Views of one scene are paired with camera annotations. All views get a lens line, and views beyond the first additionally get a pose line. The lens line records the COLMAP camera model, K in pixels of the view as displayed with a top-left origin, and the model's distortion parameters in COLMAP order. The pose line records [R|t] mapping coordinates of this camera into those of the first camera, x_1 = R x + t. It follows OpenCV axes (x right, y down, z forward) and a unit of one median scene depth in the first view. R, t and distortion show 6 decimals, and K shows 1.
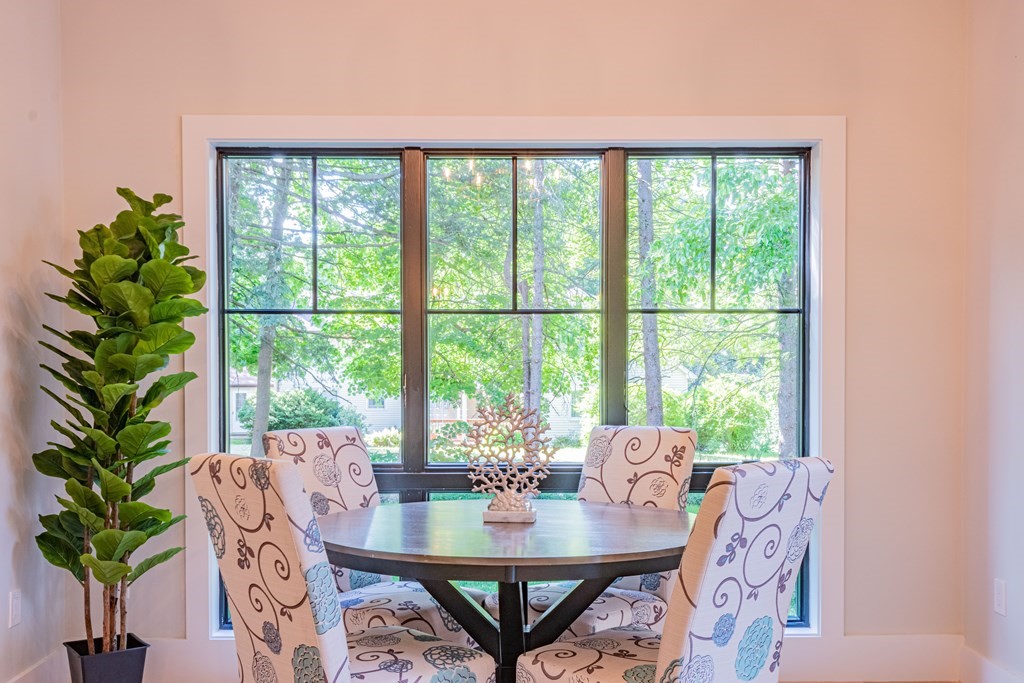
lens RADIAL K [[1061.0, 0, 512.0], [0, 1061.0, 397.3], [0, 0, 1]] dist [0.017339, 0.005773]
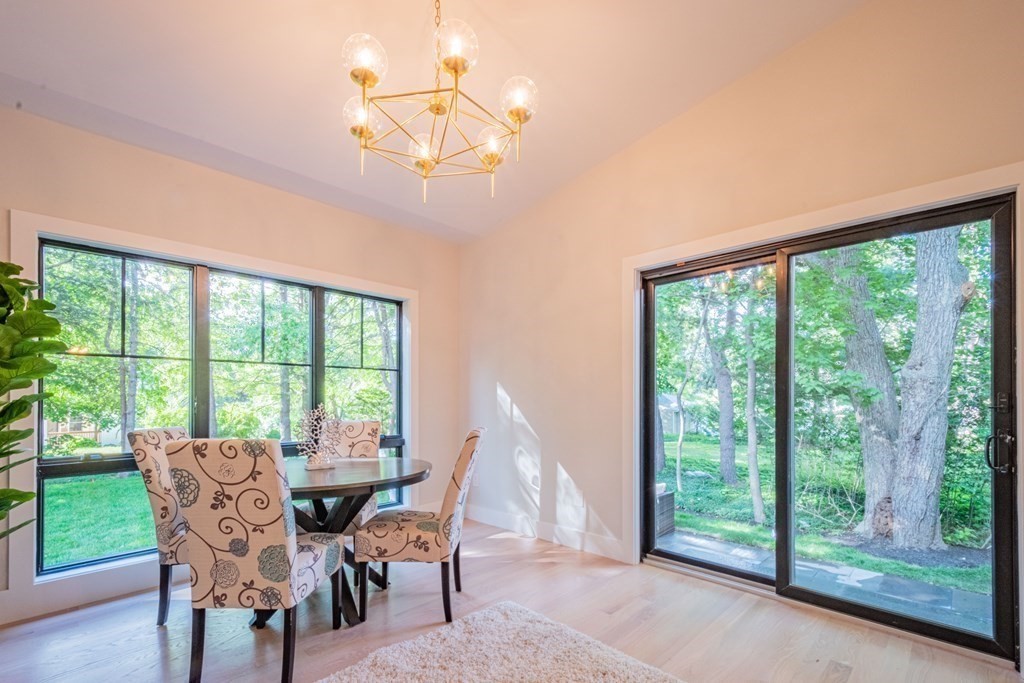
lens RADIAL K [[462.0, 0, 506.4], [0, 462.0, 396.1], [0, 0, 1]] dist [0.024843, 0.000176]
pose [[0.707373, 0.004856, 0.706823, -0.364422], [0.022392, 0.999321, -0.029275, 0.015517], [-0.706485, 0.036535, 0.706784, 0.142984]]
